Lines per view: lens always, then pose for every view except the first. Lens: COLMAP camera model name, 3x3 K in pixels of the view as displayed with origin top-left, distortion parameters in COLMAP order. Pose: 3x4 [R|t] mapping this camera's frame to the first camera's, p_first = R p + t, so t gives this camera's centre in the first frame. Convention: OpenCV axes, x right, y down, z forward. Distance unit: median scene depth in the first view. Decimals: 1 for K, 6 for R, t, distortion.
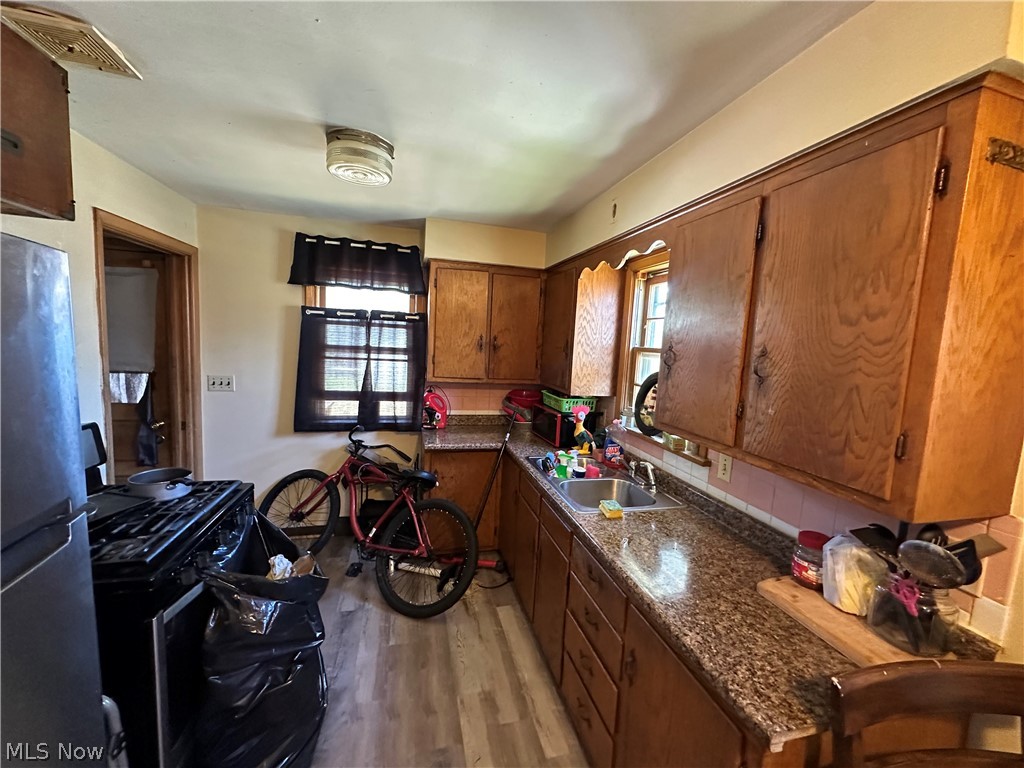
lens RADIAL K [[410.3, 0, 514.3], [0, 410.3, 381.9], [0, 0, 1]] dist [0.000580, -0.000599]
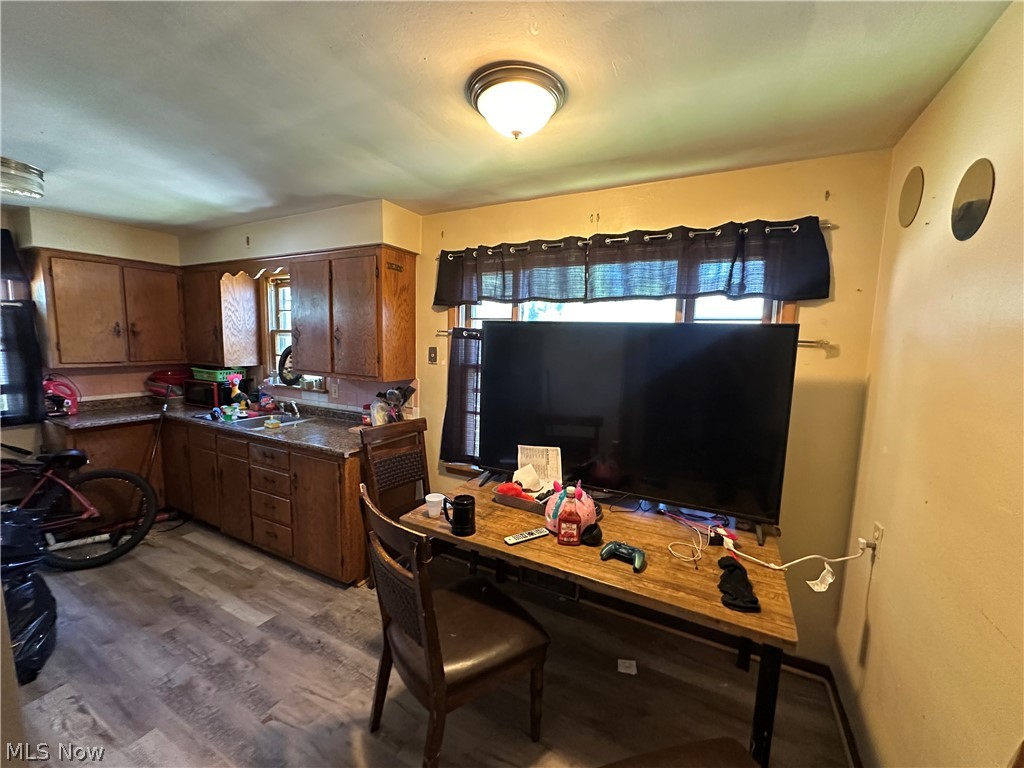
lens RADIAL K [[410.3, 0, 510.7], [0, 410.3, 384.3], [0, 0, 1]] dist [0.000580, -0.000599]
pose [[0.680121, -0.118444, 0.723468, -0.210905], [0.087773, 0.992919, 0.080044, 0.066247], [-0.727827, 0.009062, 0.685701, -0.619637]]
